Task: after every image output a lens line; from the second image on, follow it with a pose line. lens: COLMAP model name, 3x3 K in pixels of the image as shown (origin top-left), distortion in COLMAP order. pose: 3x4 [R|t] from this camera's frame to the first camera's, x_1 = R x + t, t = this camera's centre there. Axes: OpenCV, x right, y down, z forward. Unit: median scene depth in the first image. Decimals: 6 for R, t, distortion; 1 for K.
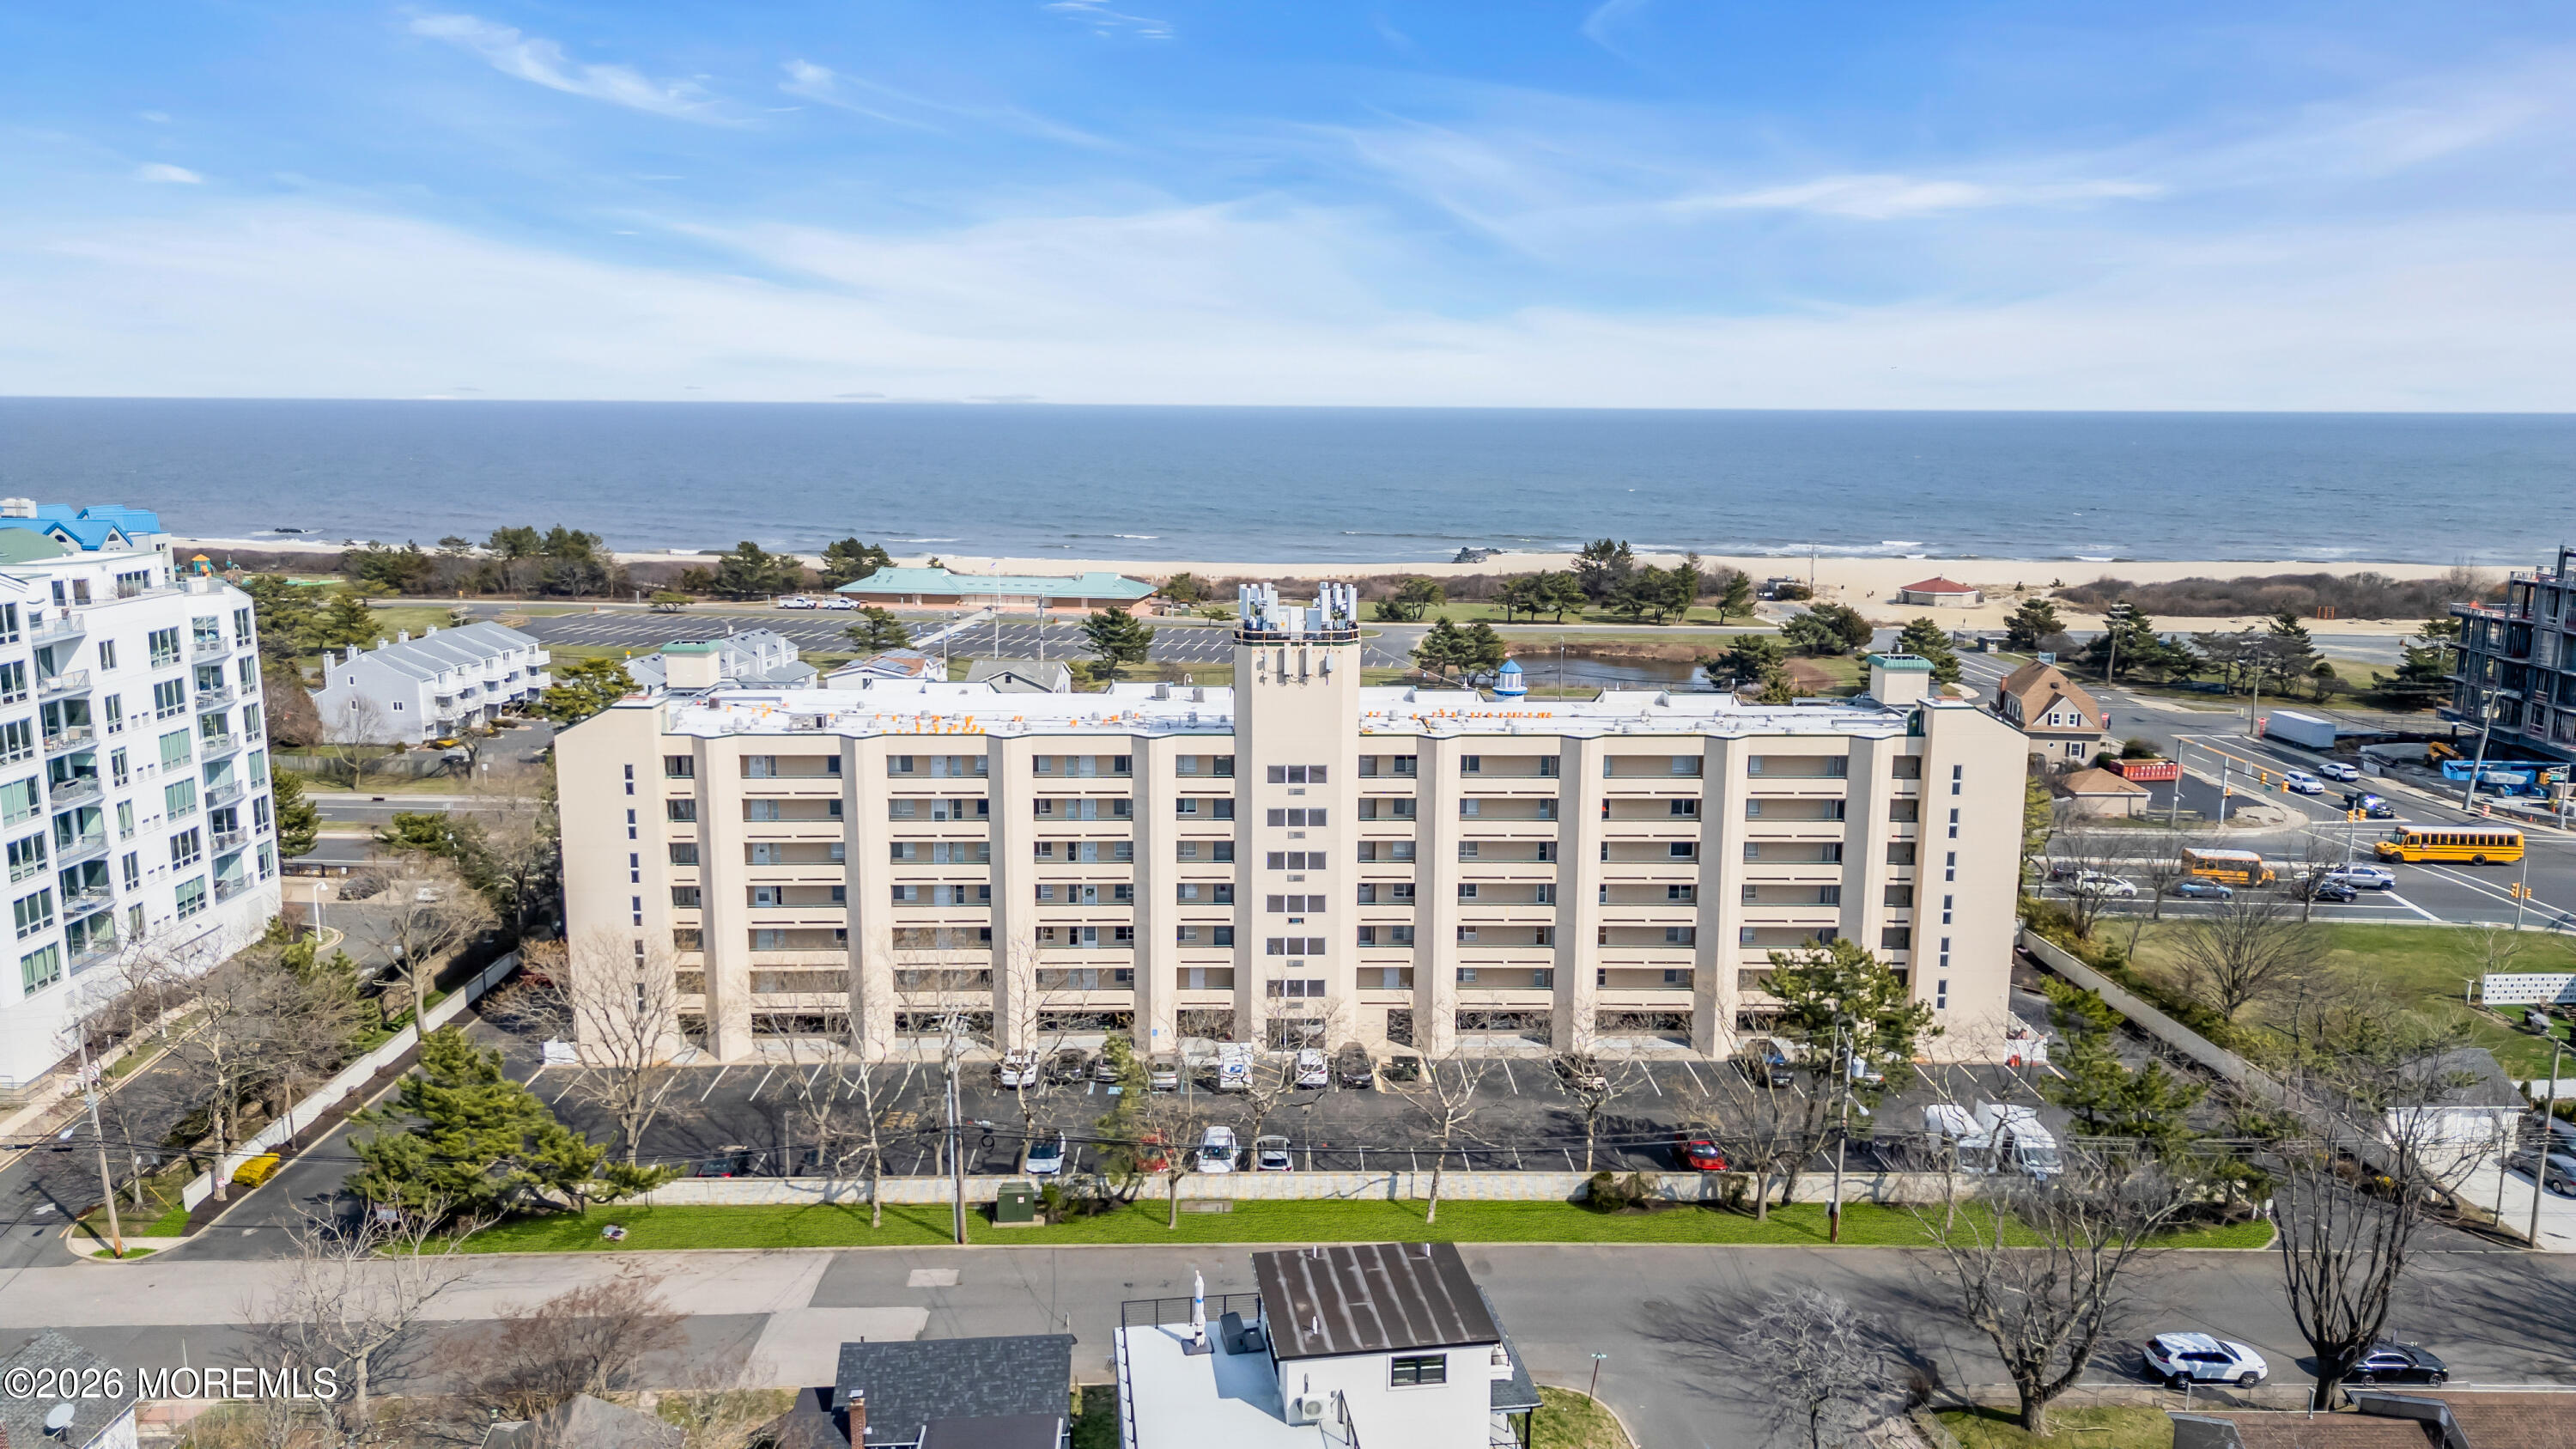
lens RADIAL K [[1739.9, 0, 1287.0], [0, 1739.9, 730.6], [0, 0, 1]] dist [0.042072, -0.000684]
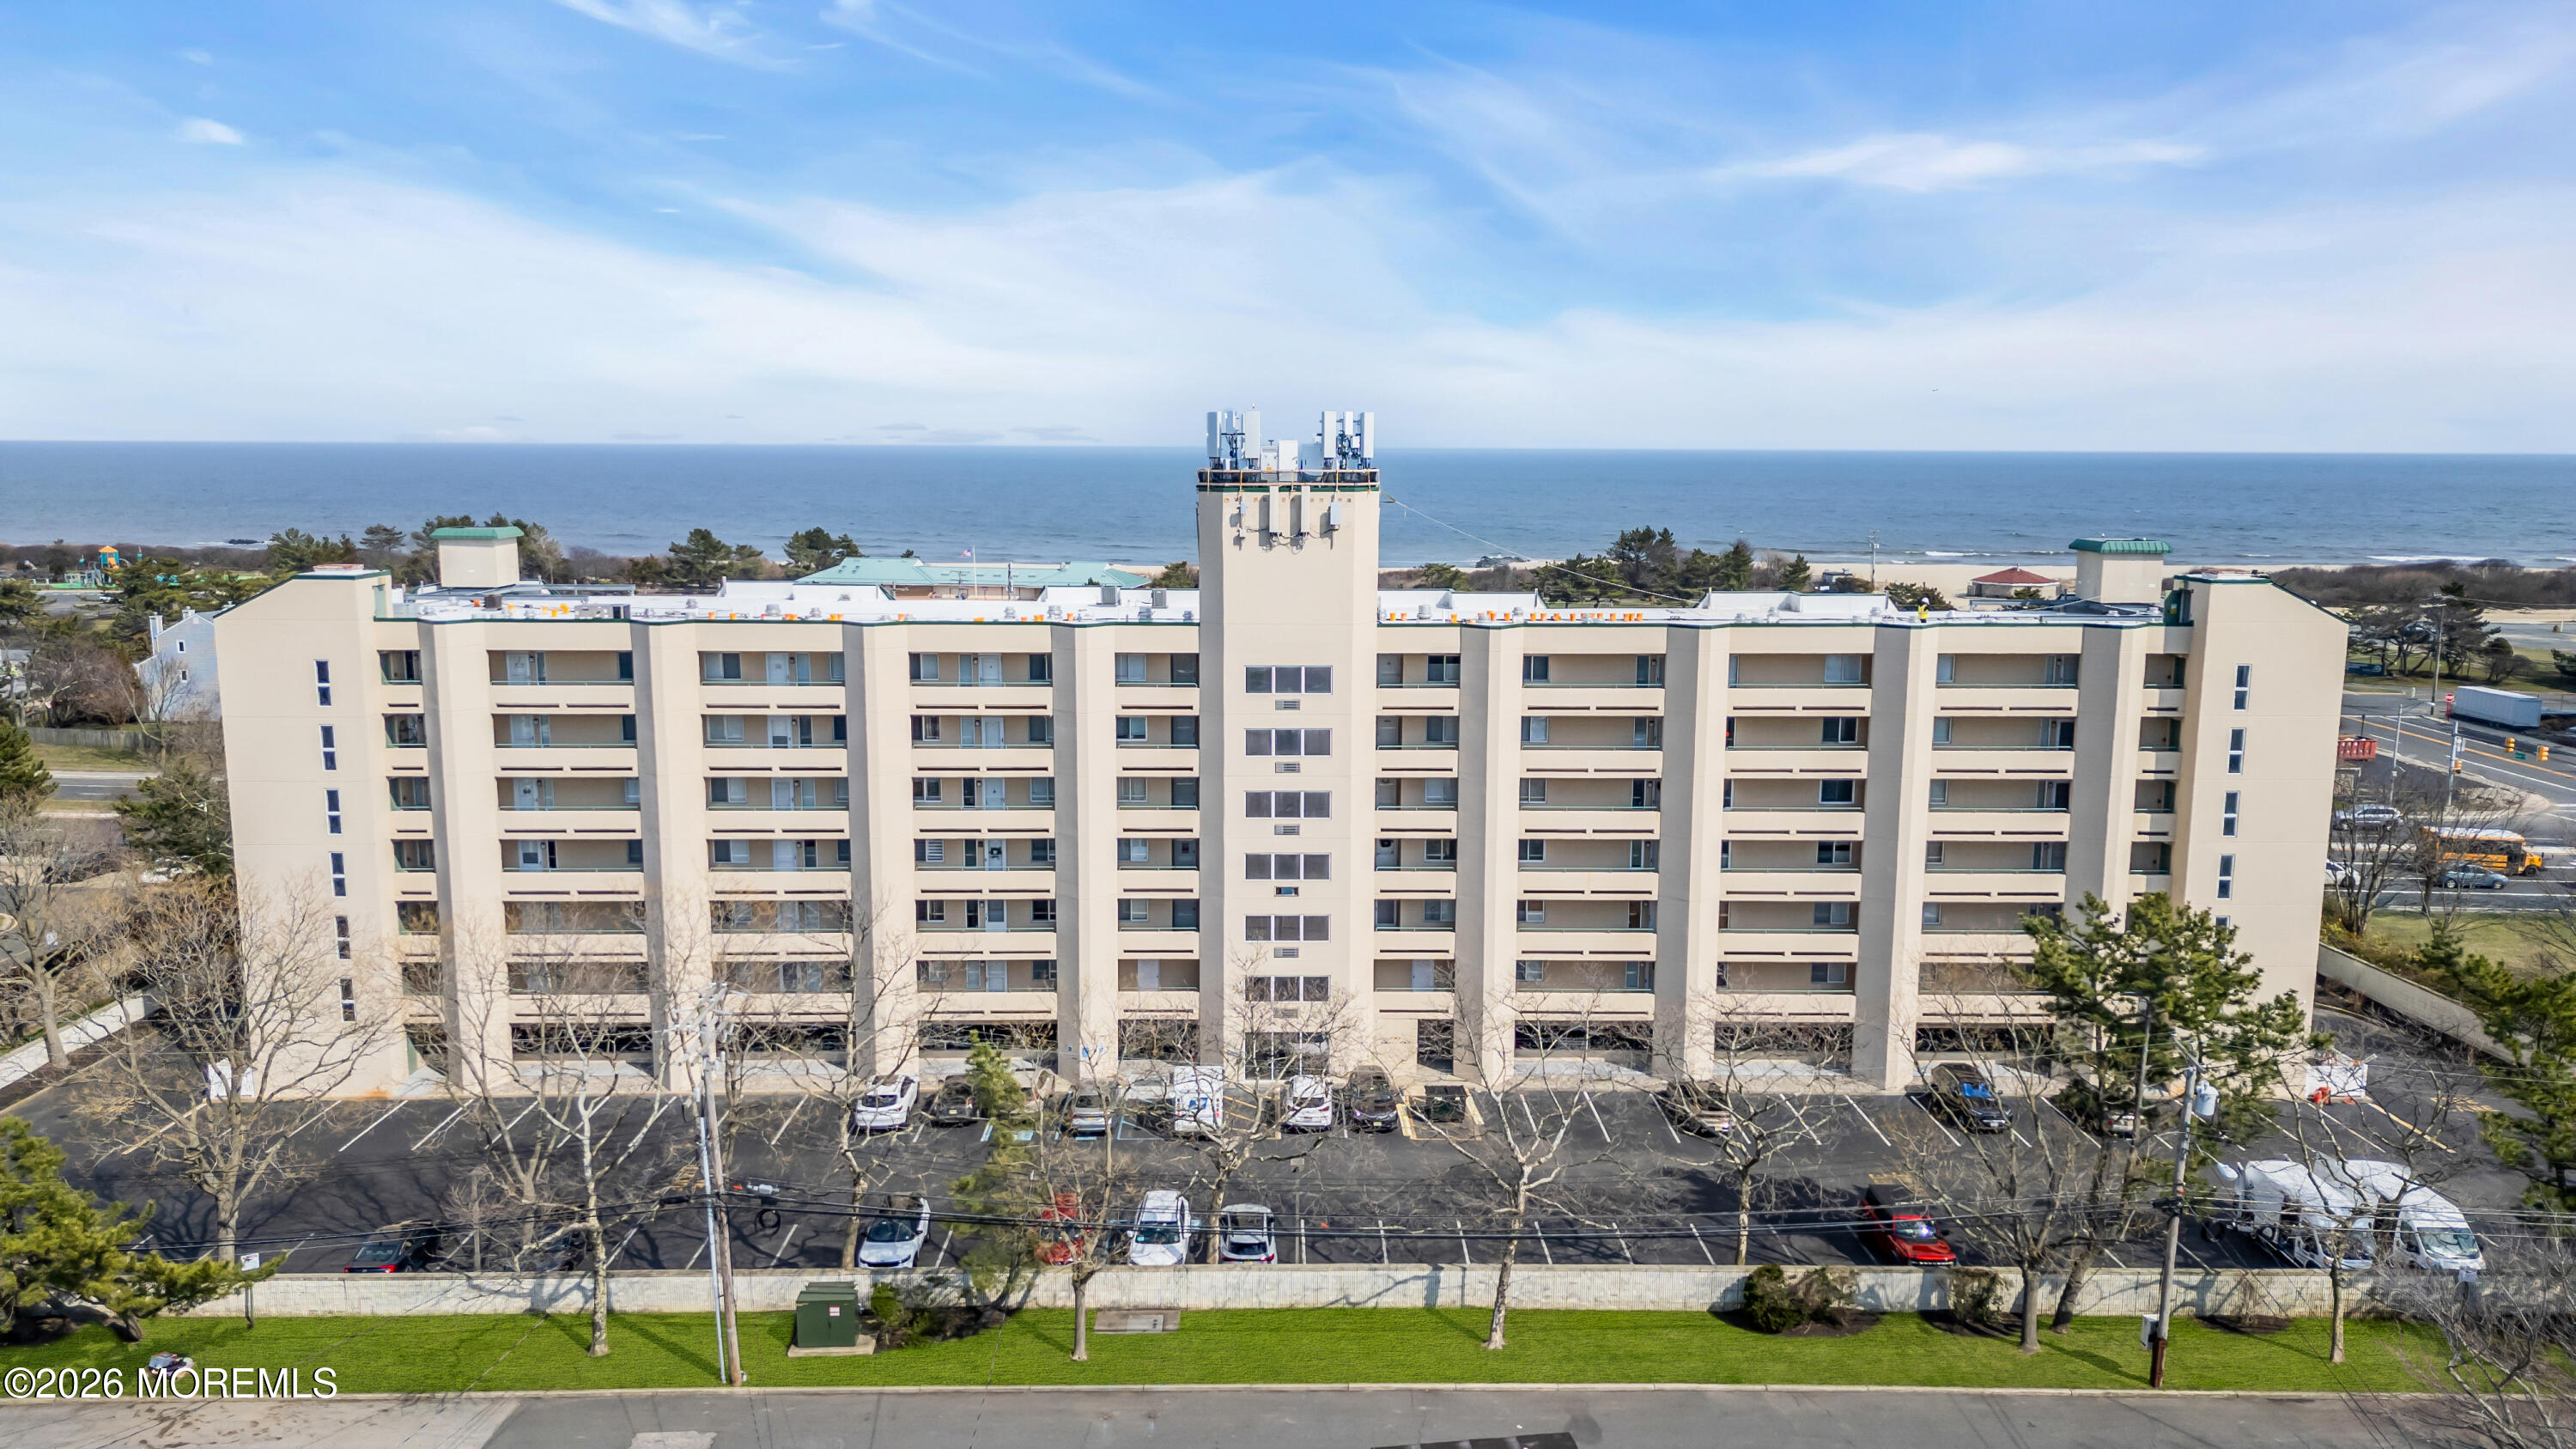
lens RADIAL K [[1770.4, 0, 1279.8], [0, 1770.4, 721.5], [0, 0, 1]] dist [0.031185, -0.001073]
pose [[0.999944, -0.000057, -0.010569, 0.009799], [-0.000225, 0.999644, -0.026681, 0.060647], [0.010567, 0.026682, 0.999588, 0.290348]]
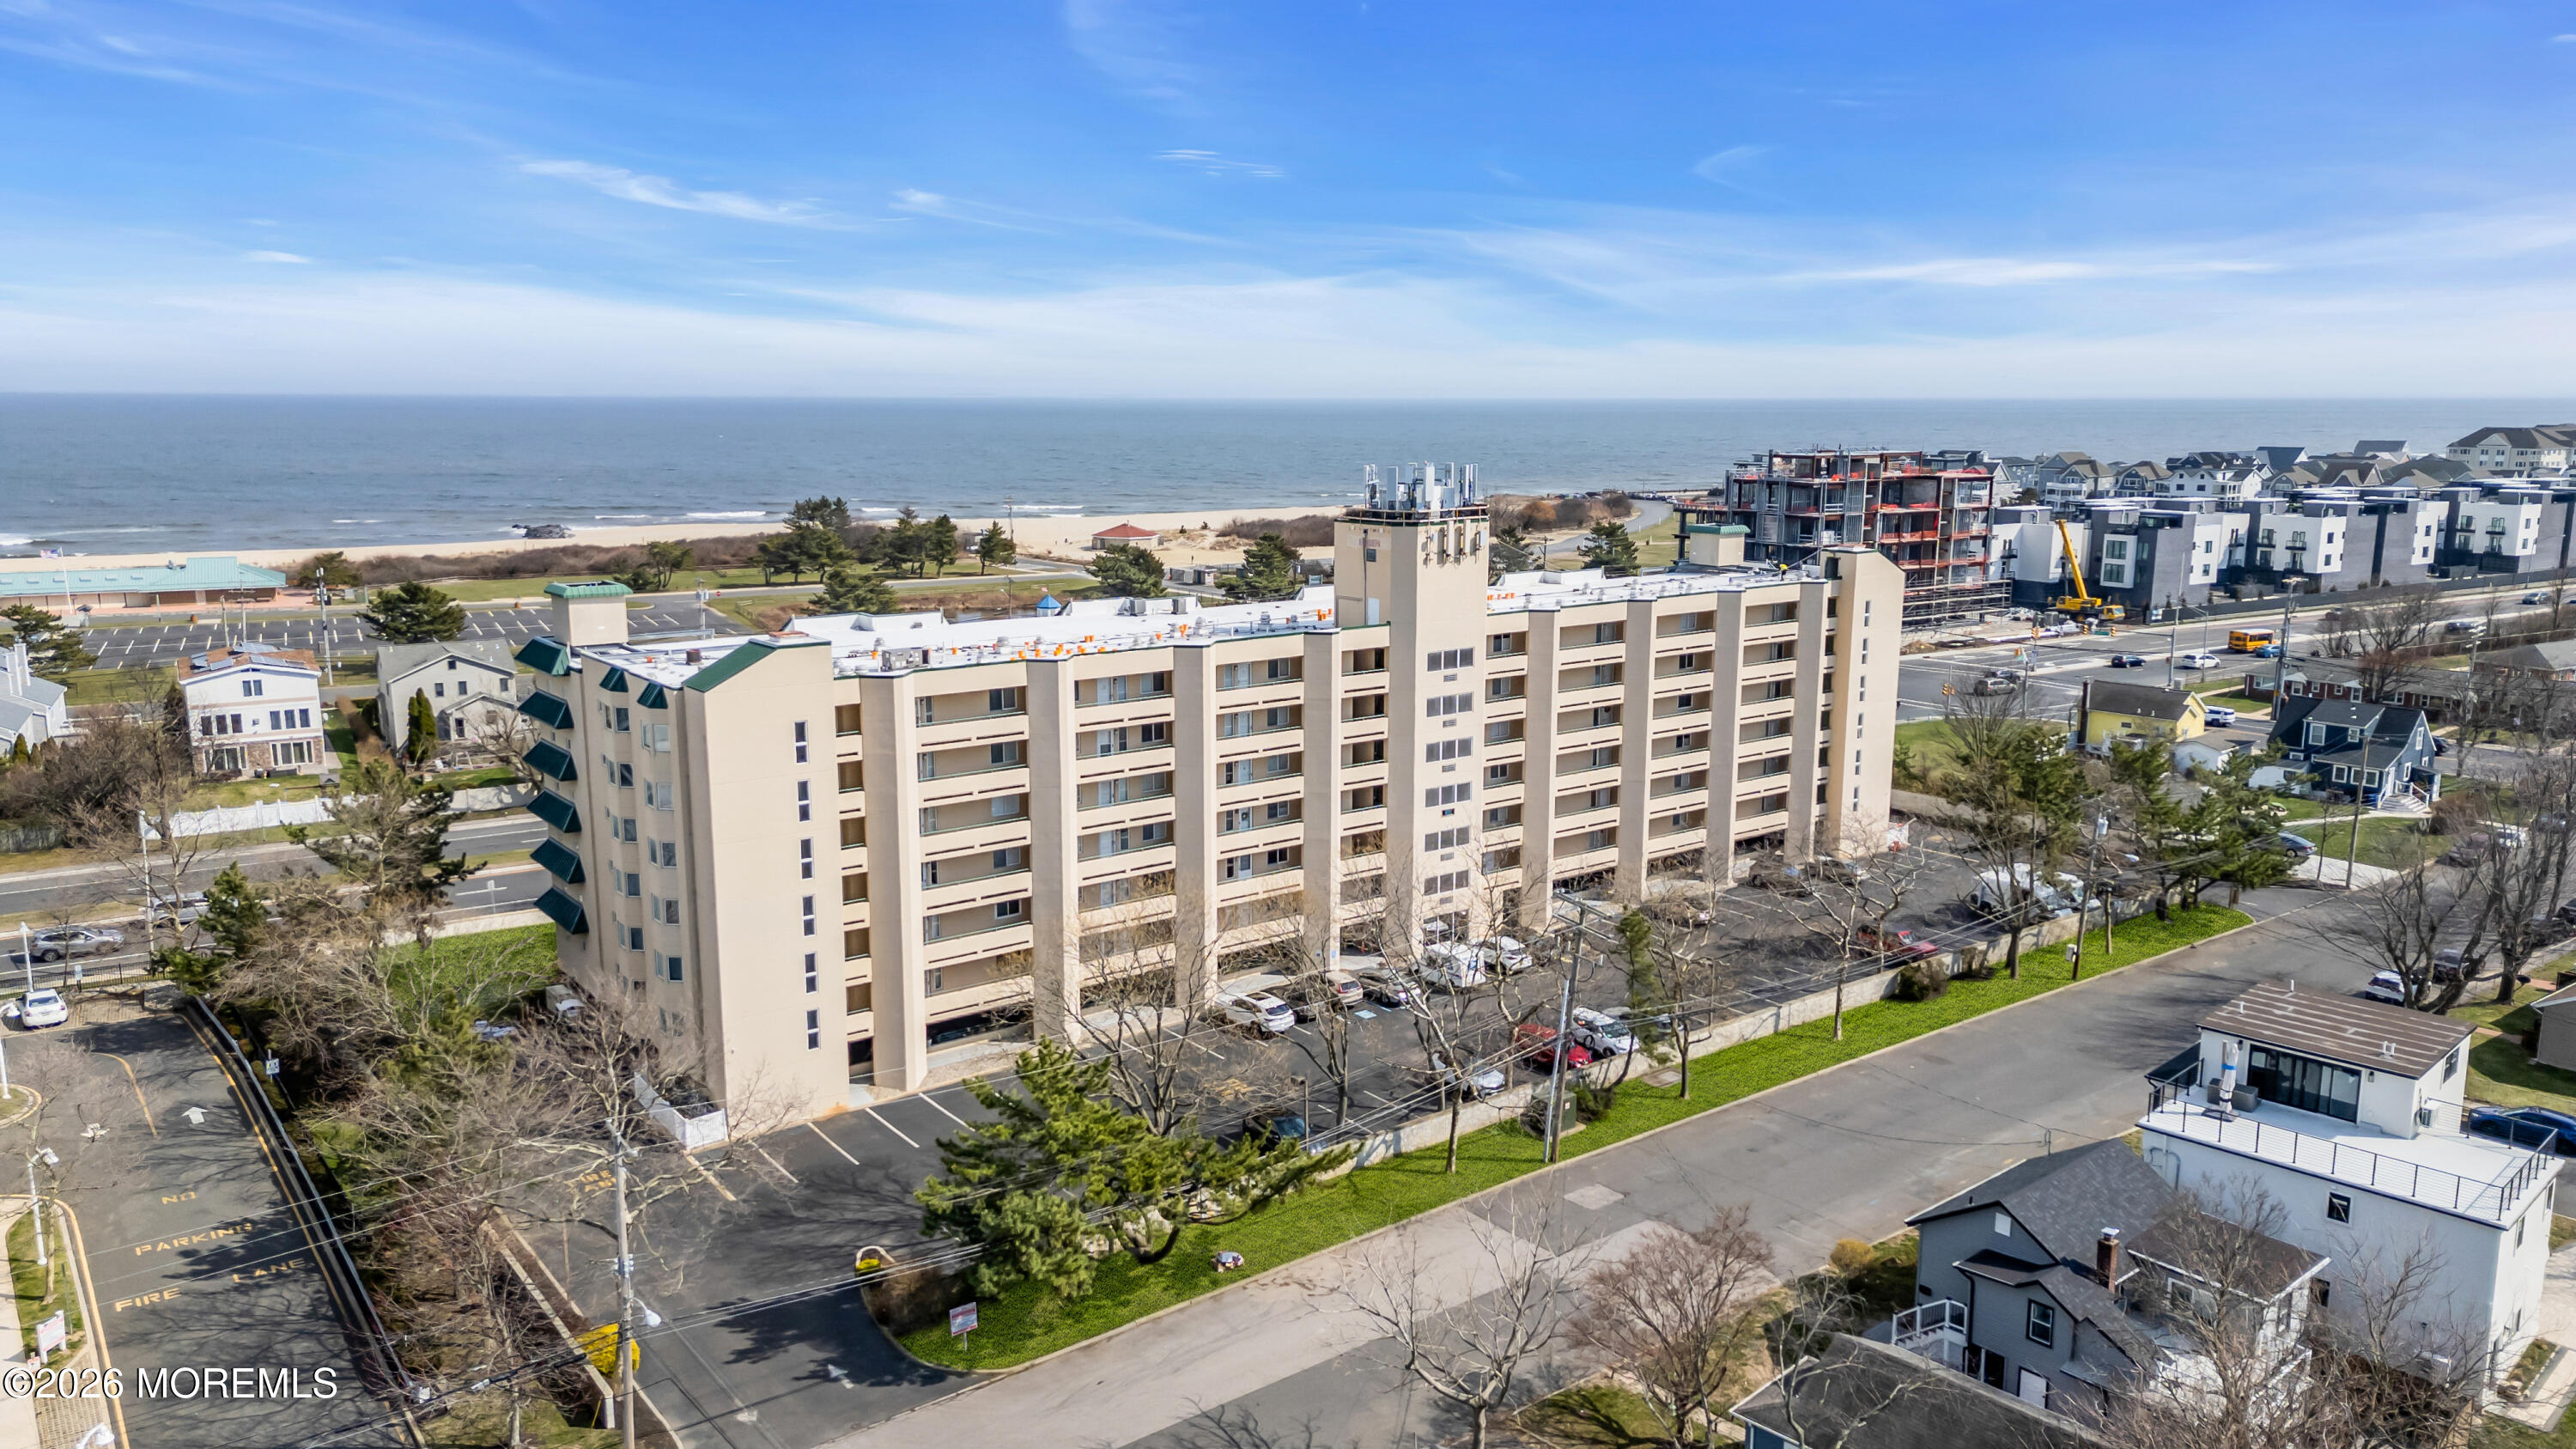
lens RADIAL K [[1739.9, 0, 1287.0], [0, 1739.9, 730.6], [0, 0, 1]] dist [0.042072, -0.000684]
pose [[0.815000, -0.112938, 0.568349, -0.619021], [0.107192, 0.993279, 0.043666, 0.012435], [-0.569460, 0.025335, 0.821628, 0.257893]]
